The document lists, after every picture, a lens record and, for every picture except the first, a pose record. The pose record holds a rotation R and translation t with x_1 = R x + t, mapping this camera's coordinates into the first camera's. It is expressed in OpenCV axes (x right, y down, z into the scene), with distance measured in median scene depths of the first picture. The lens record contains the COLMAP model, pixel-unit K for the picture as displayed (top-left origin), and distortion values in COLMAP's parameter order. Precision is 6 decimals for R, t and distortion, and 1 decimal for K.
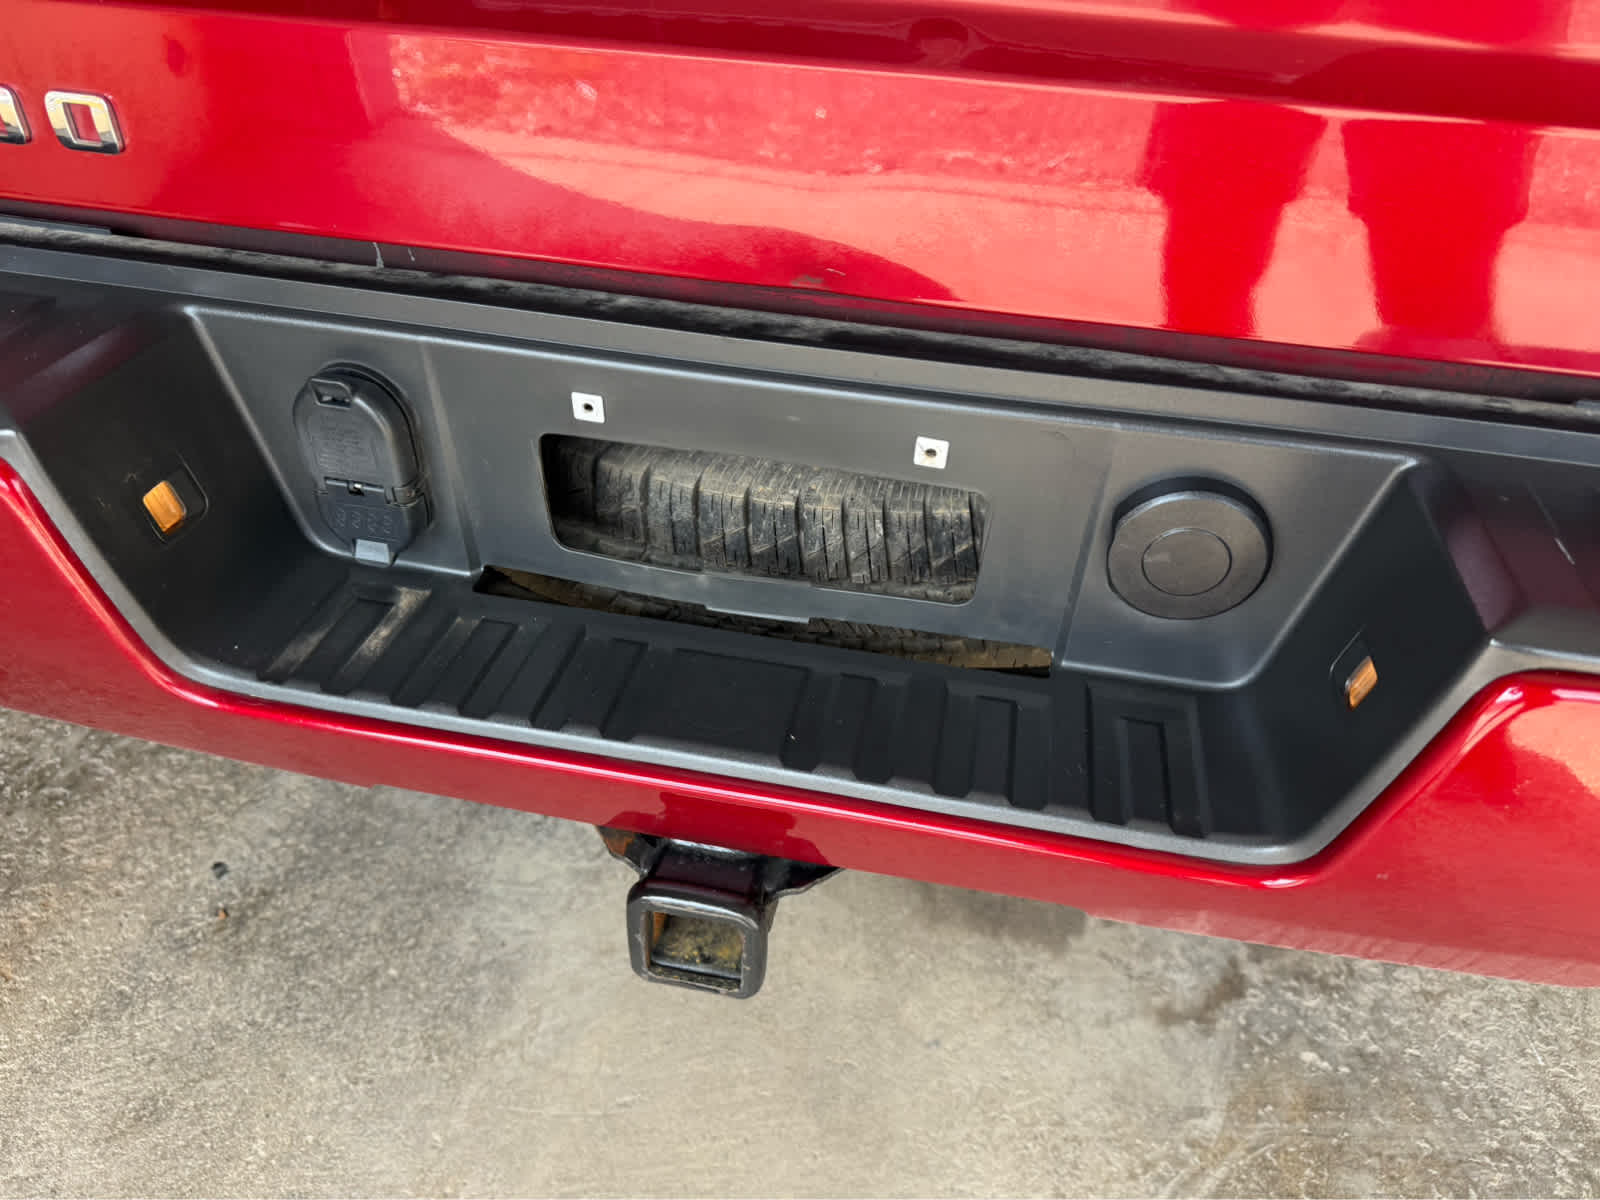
lens RADIAL K [[1132.5, 0, 829.8], [0, 1132.5, 621.3], [0, 0, 1]] dist [0.034981, -0.053733]
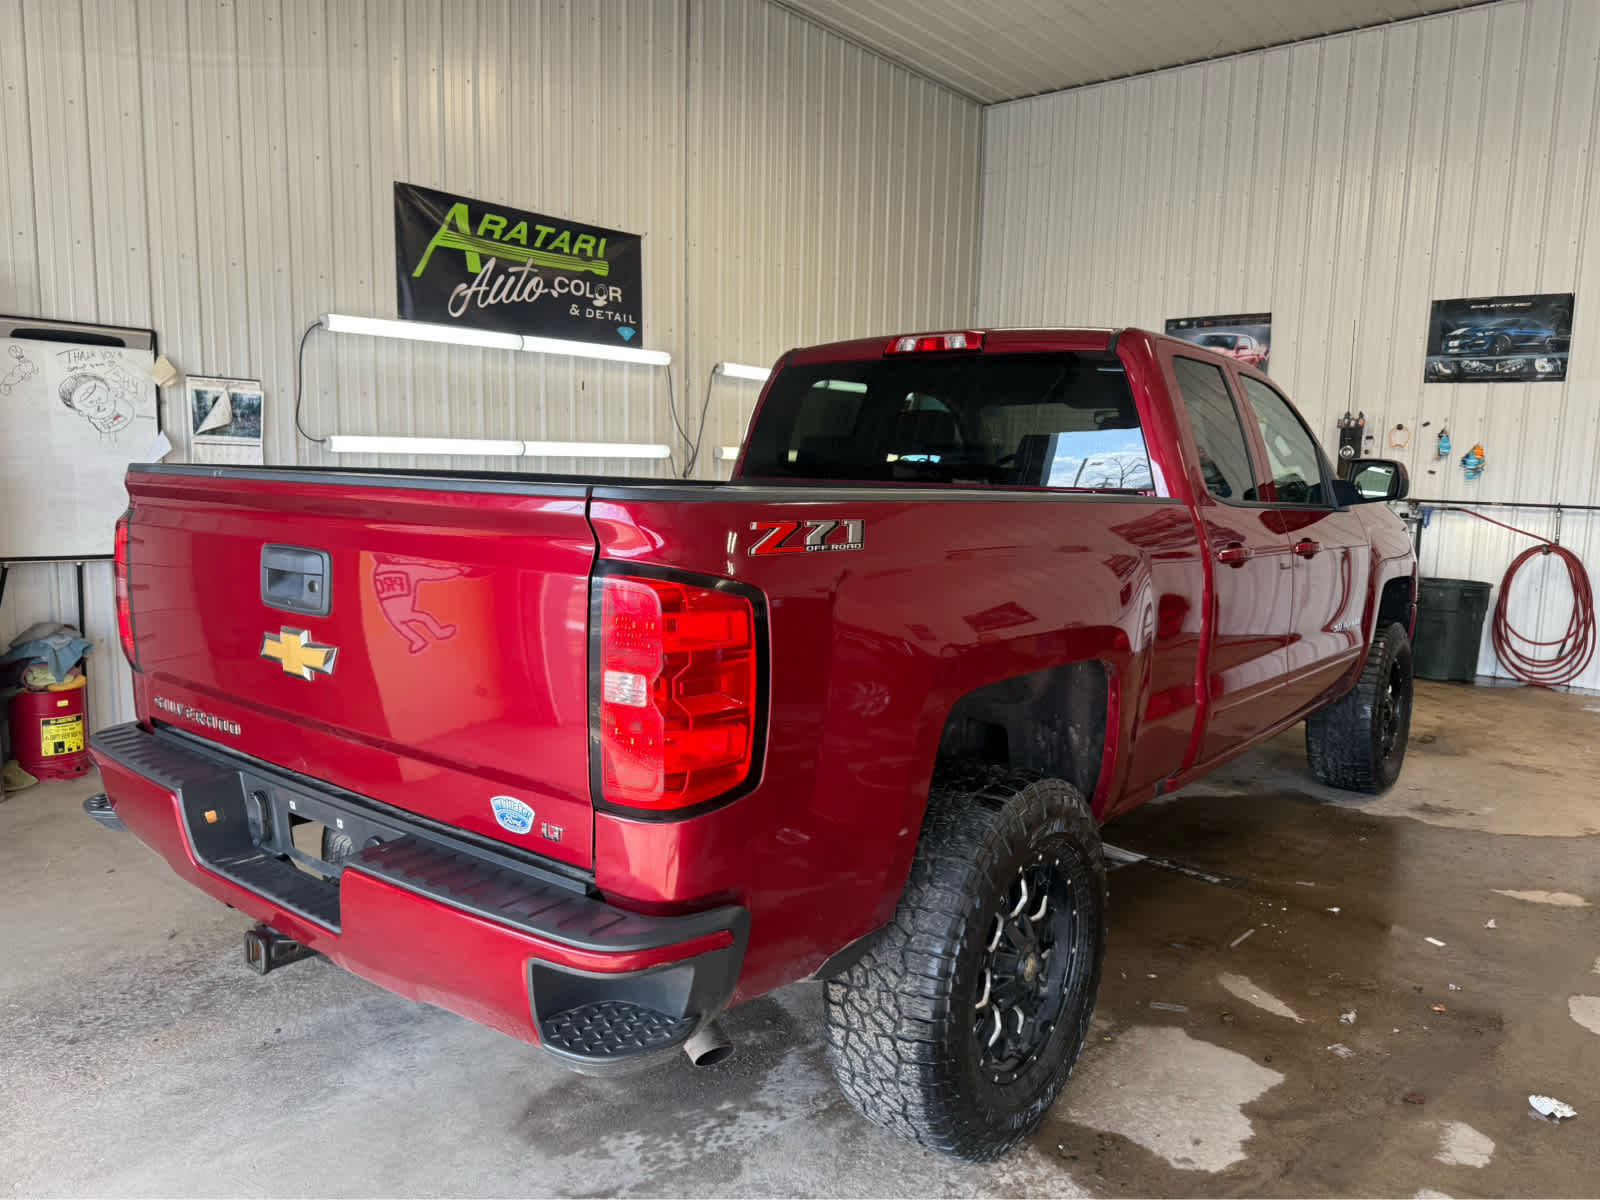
lens RADIAL K [[1132.5, 0, 829.8], [0, 1132.5, 621.3], [0, 0, 1]] dist [0.034981, -0.053733]
pose [[0.892039, 0.041668, -0.450034, 2.790419], [-0.260579, 0.860994, -0.436793, 0.436885], [0.369276, 0.506906, 0.778898, -1.492989]]
